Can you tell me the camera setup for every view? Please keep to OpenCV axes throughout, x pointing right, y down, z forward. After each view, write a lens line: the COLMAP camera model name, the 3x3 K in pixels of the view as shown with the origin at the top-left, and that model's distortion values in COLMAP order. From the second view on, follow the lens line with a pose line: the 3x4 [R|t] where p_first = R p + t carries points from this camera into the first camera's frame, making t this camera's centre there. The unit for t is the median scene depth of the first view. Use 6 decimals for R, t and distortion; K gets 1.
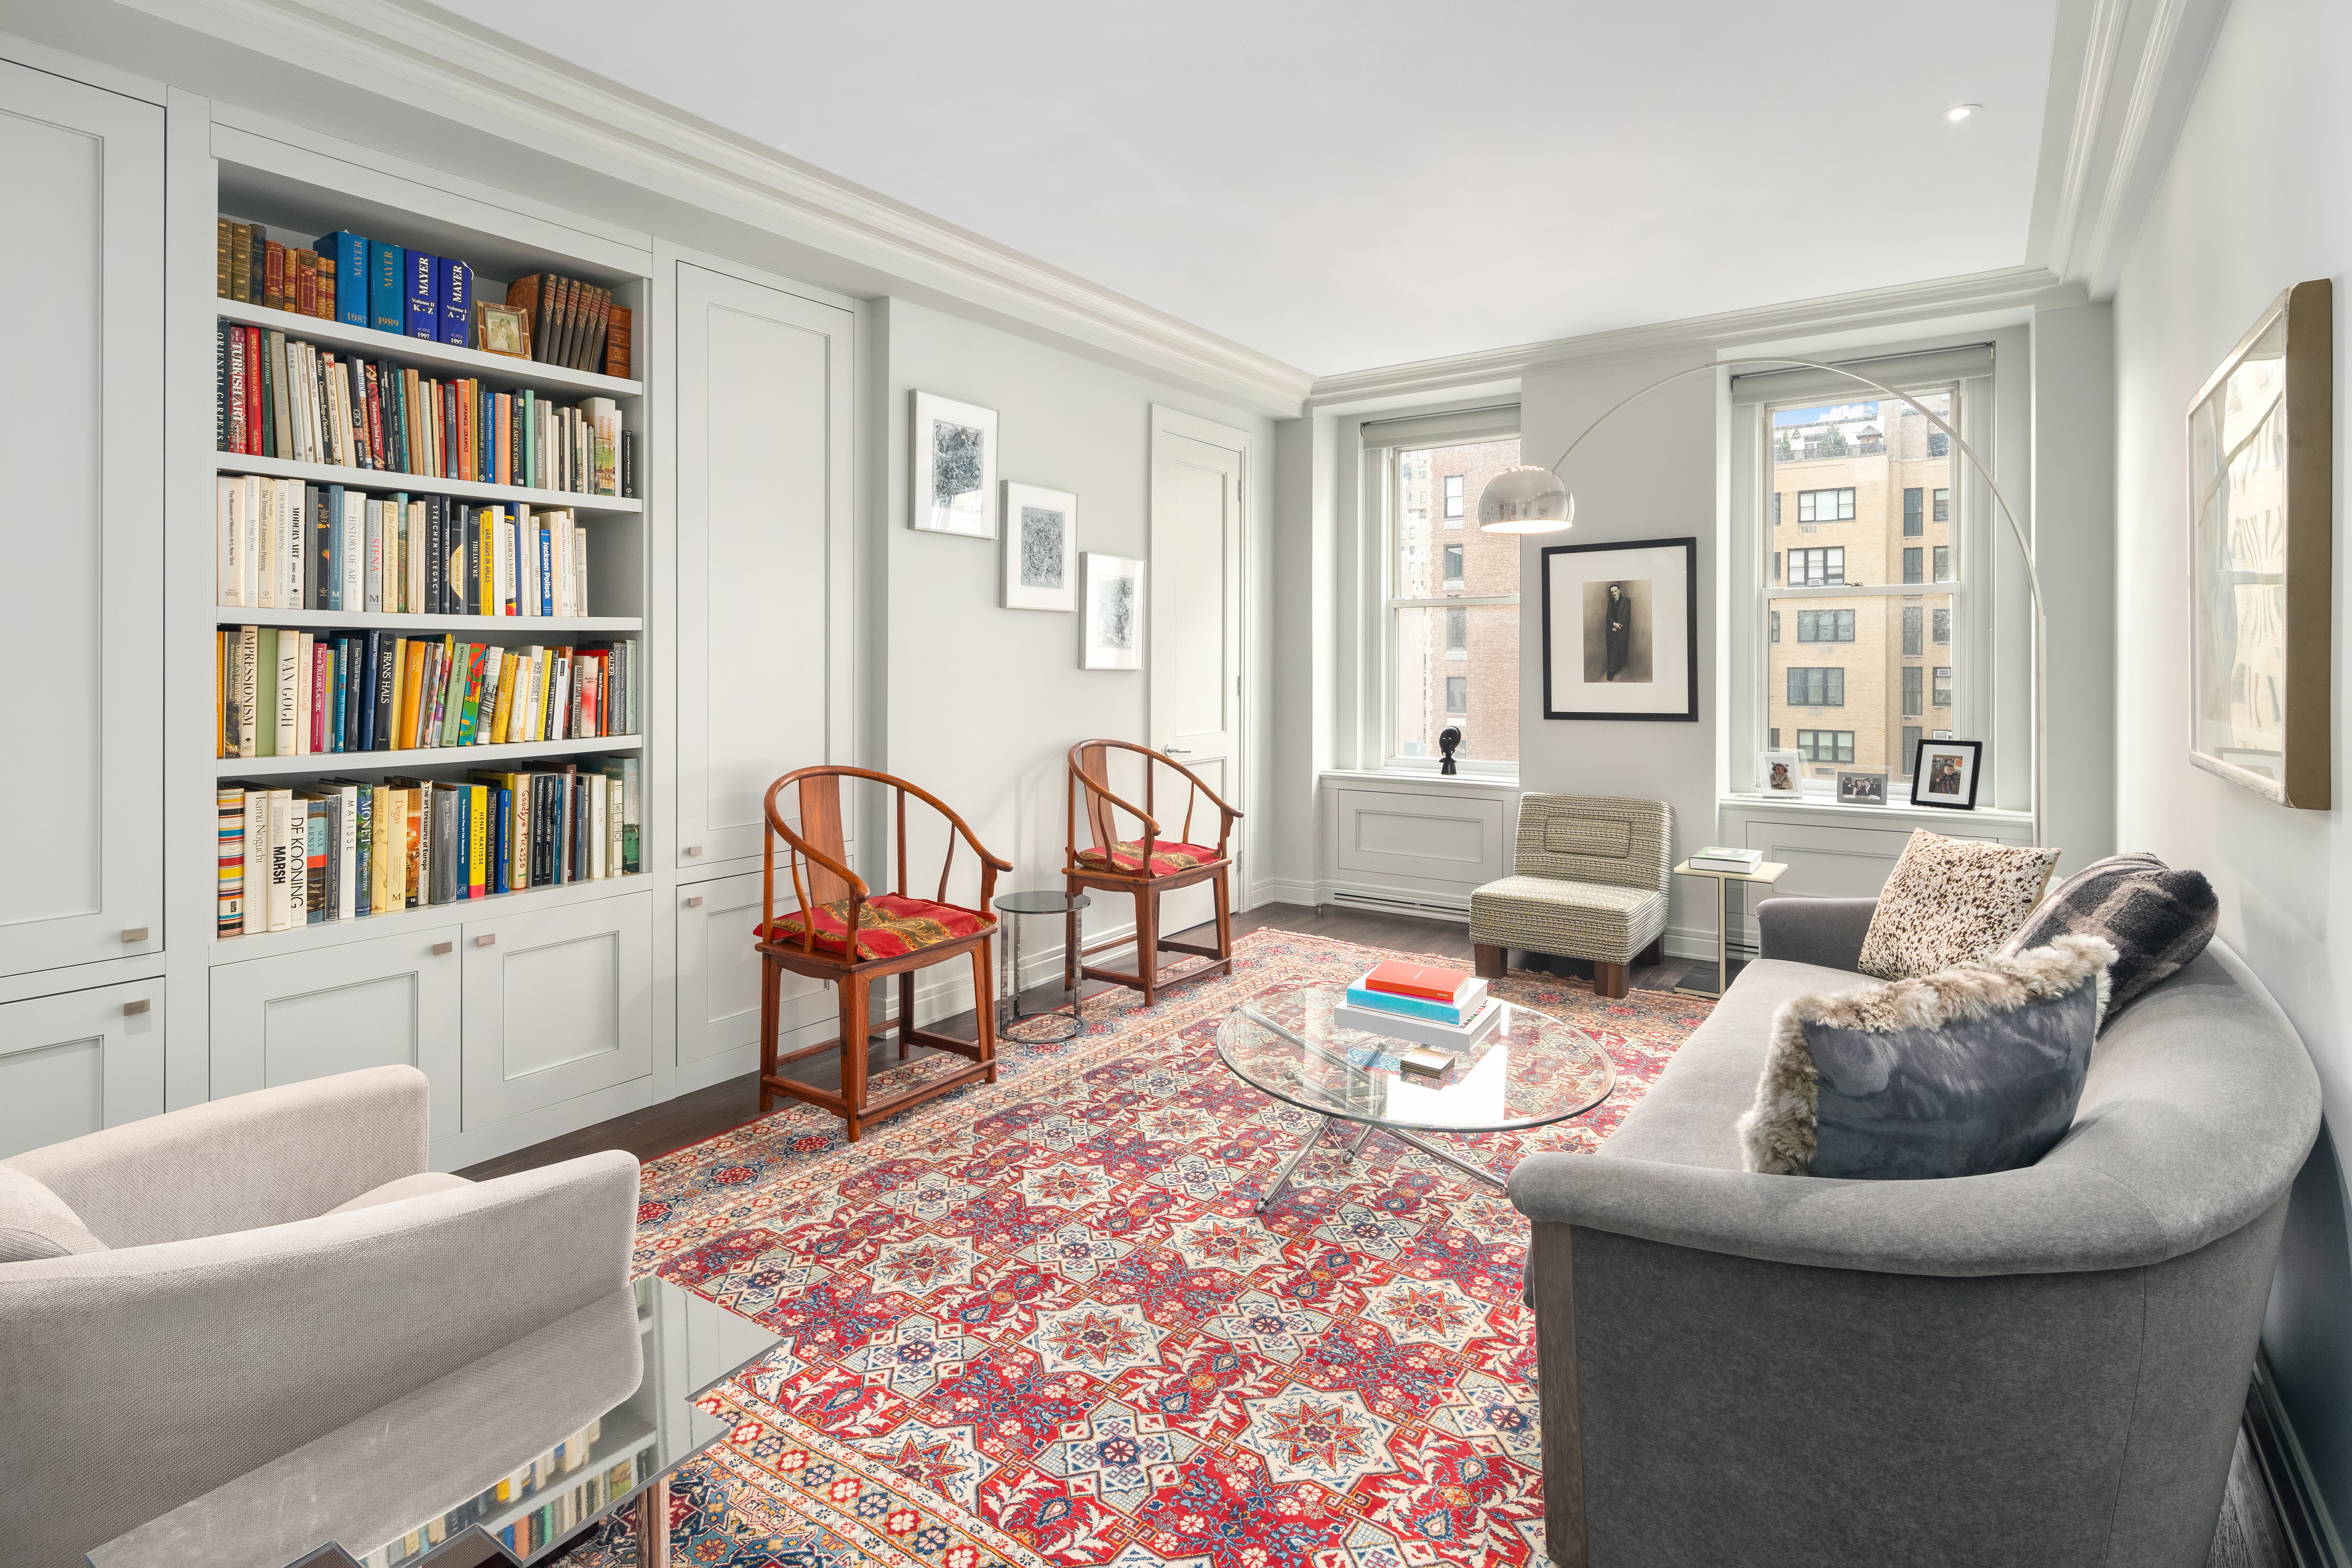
lens RADIAL K [[1151.4, 0, 1176.0], [0, 1151.4, 784.0], [0, 0, 1]] dist [-0.000666, -0.000270]
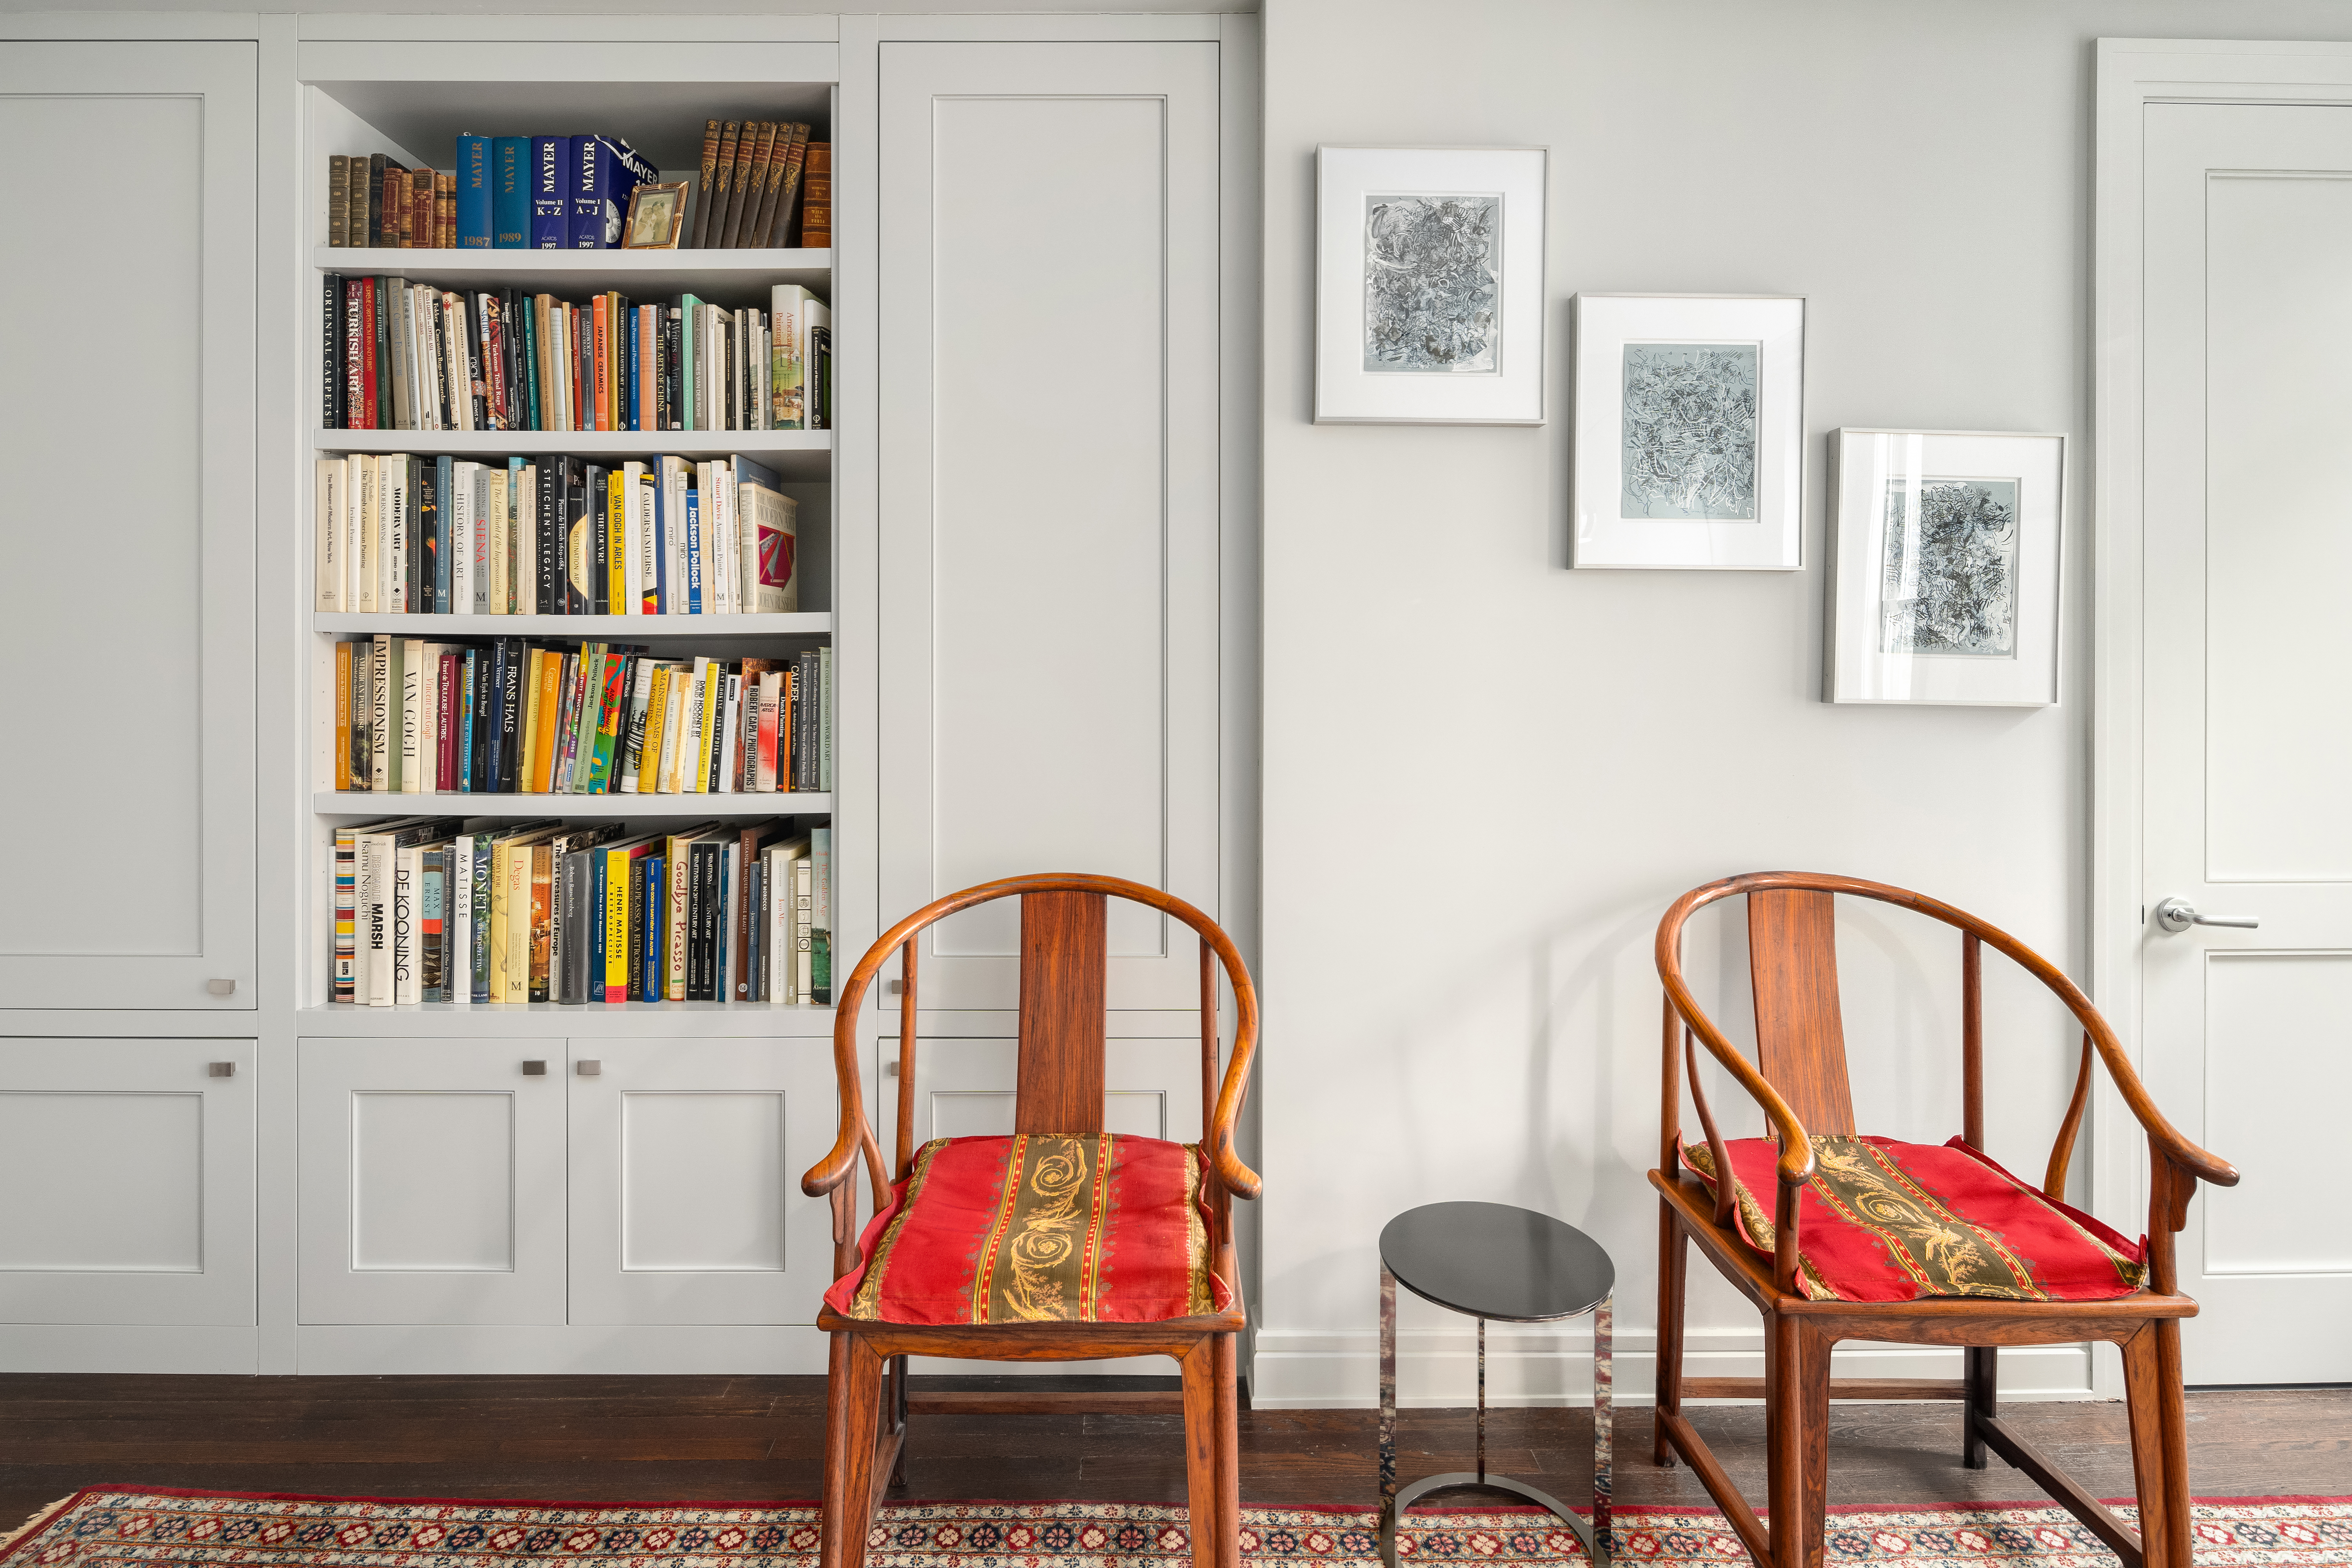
lens RADIAL K [[1239.0, 0, 1178.1], [0, 1239.0, 722.7], [0, 0, 1]] dist [0.001169, 0.000443]
pose [[0.588072, 0.025681, -0.808401, 0.236850], [-0.090958, 0.995255, -0.034551, -0.085791], [0.803678, 0.093849, 0.587618, 0.844470]]
